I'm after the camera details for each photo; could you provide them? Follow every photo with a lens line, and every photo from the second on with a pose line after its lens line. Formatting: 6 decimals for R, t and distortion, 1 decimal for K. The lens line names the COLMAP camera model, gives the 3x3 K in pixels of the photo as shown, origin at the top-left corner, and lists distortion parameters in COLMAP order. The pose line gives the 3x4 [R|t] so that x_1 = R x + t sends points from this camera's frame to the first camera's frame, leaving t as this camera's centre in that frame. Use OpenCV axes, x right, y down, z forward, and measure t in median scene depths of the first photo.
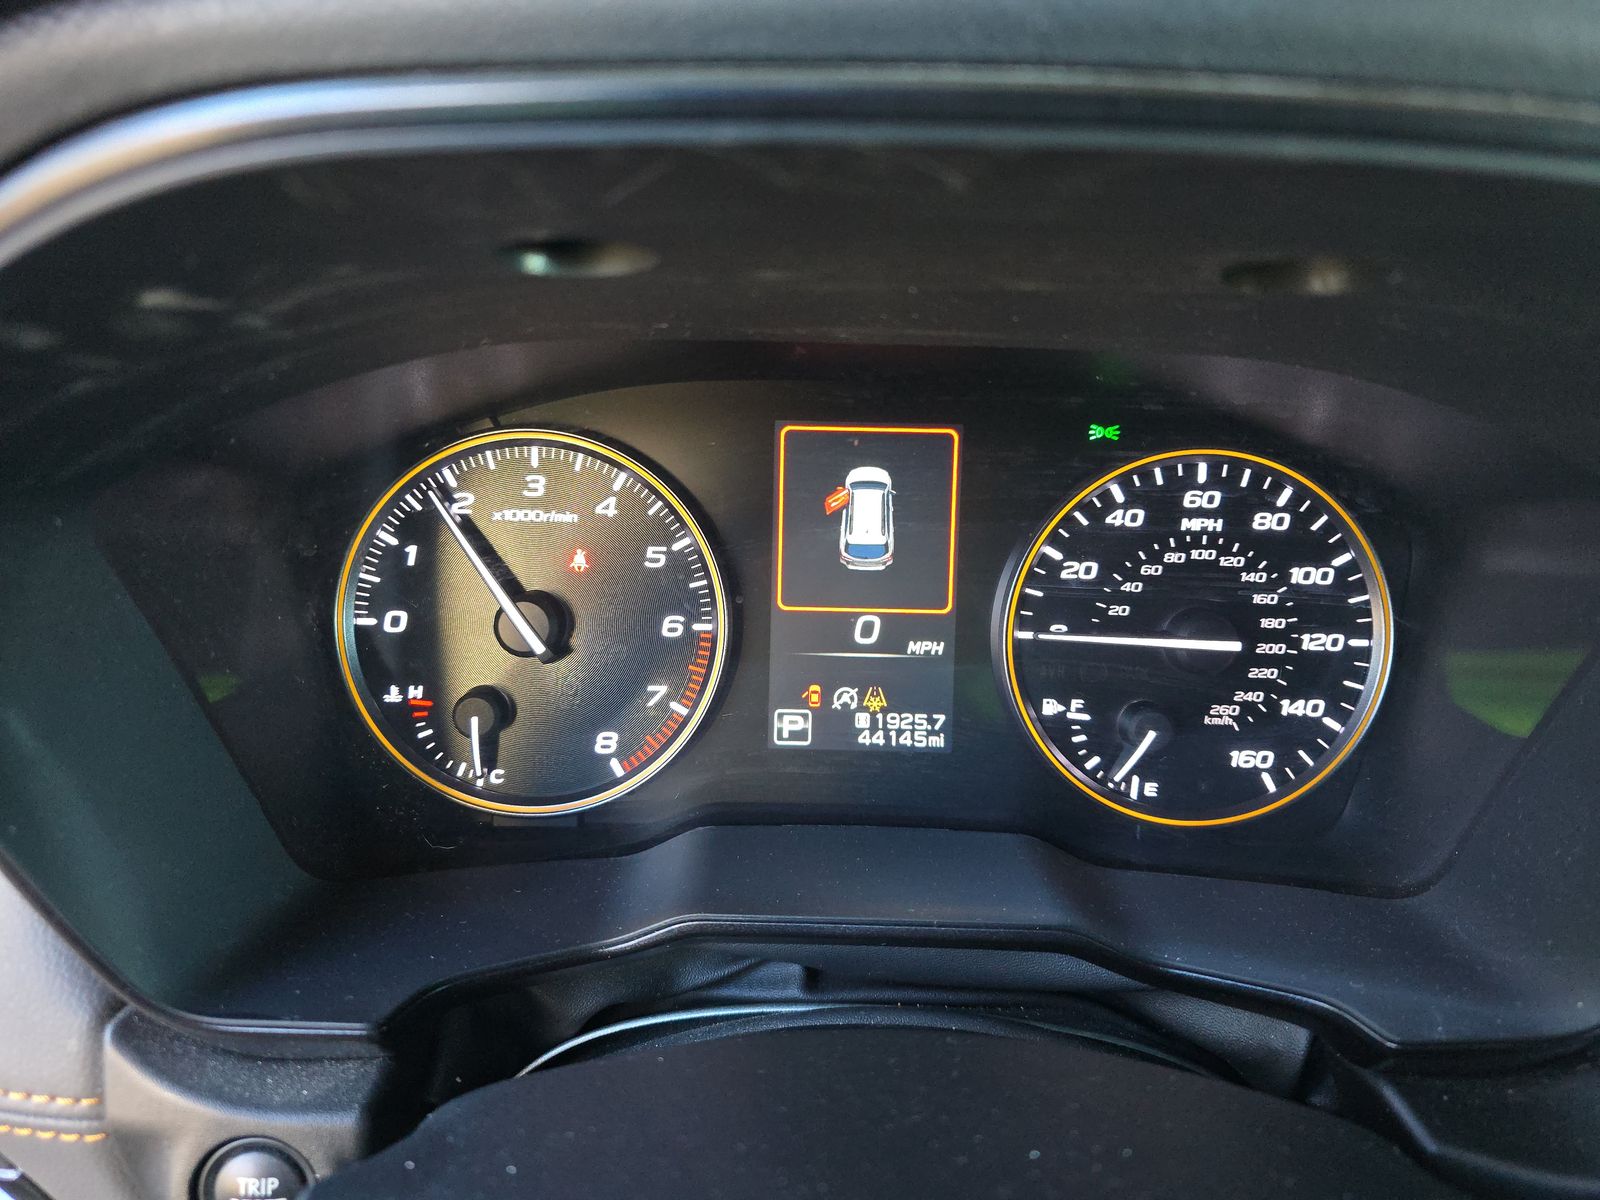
lens RADIAL K [[1091.9, 0, 800.2], [0, 1091.9, 595.5], [0, 0, 1]] dist [0.026487, -0.001263]
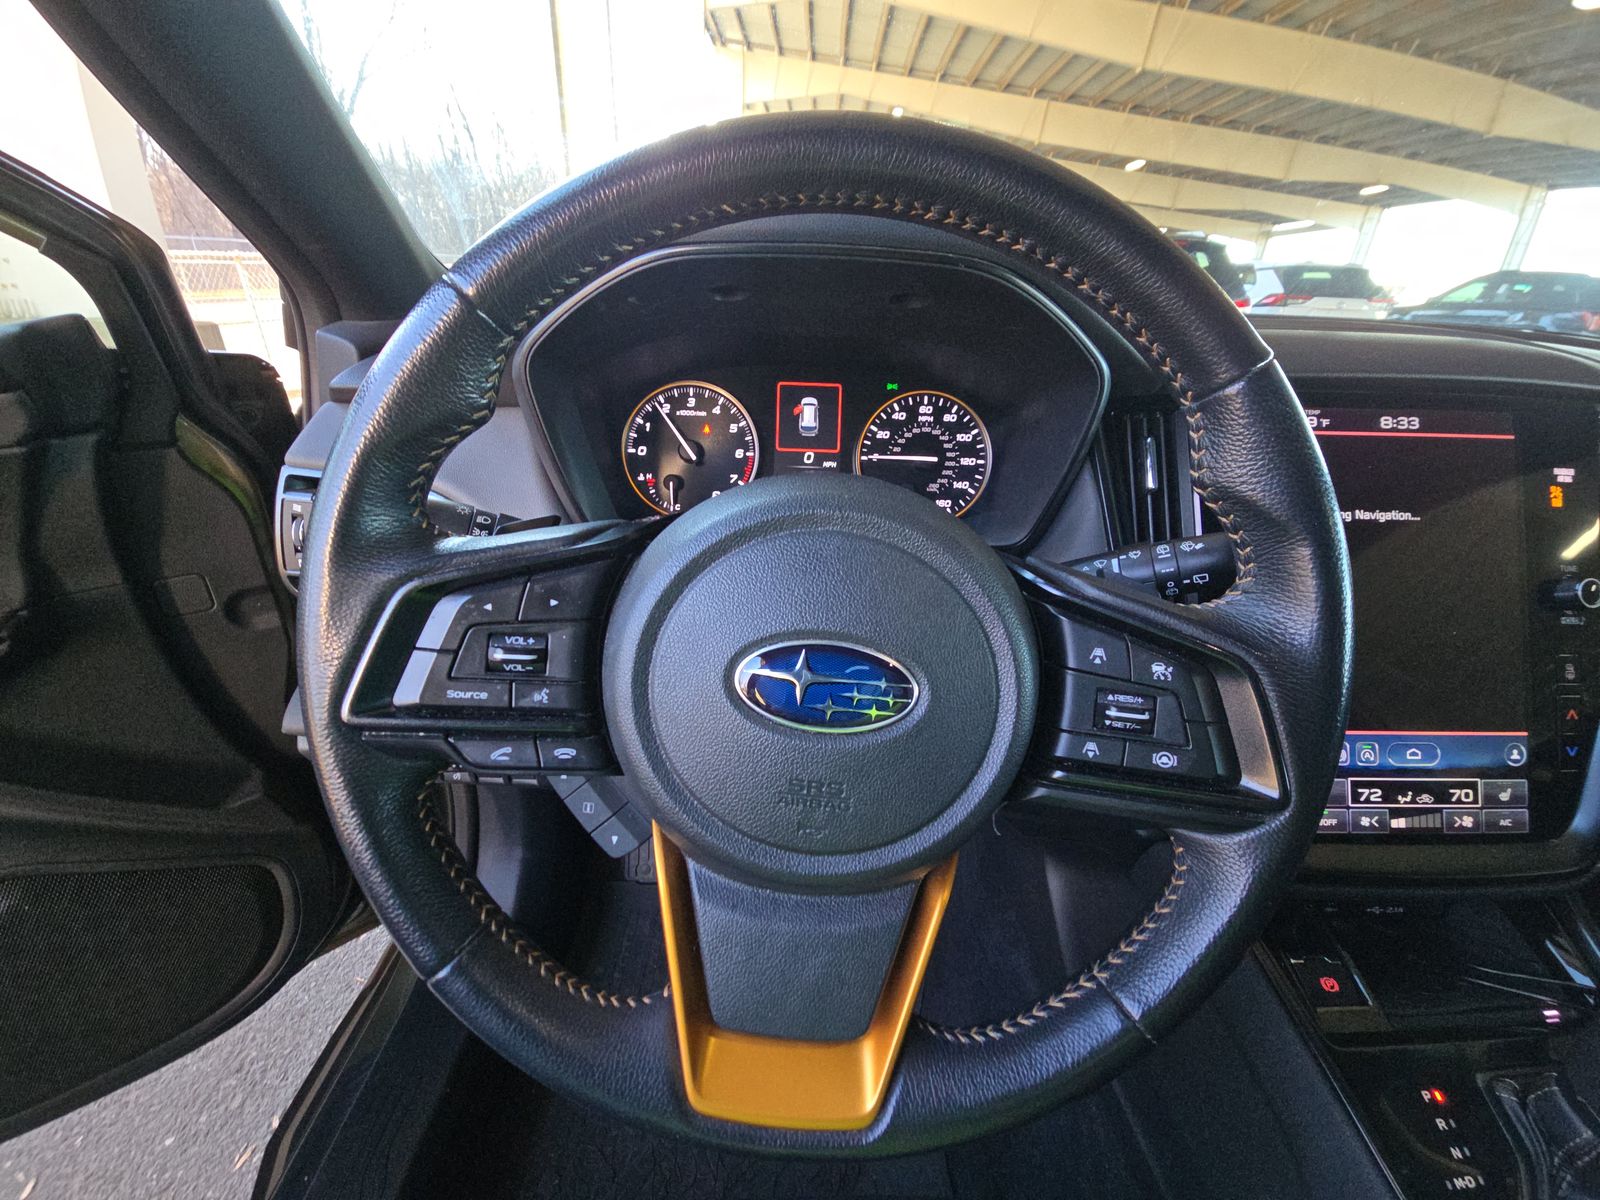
lens RADIAL K [[637.8, 0, 799.0], [0, 637.8, 605.8], [0, 0, 1]] dist [-0.000513, -0.000060]
pose [[0.999910, 0.003257, 0.013003, 0.017104], [-0.003720, 0.999354, 0.035733, 0.362557], [-0.012879, -0.035778, 0.999277, -0.667384]]
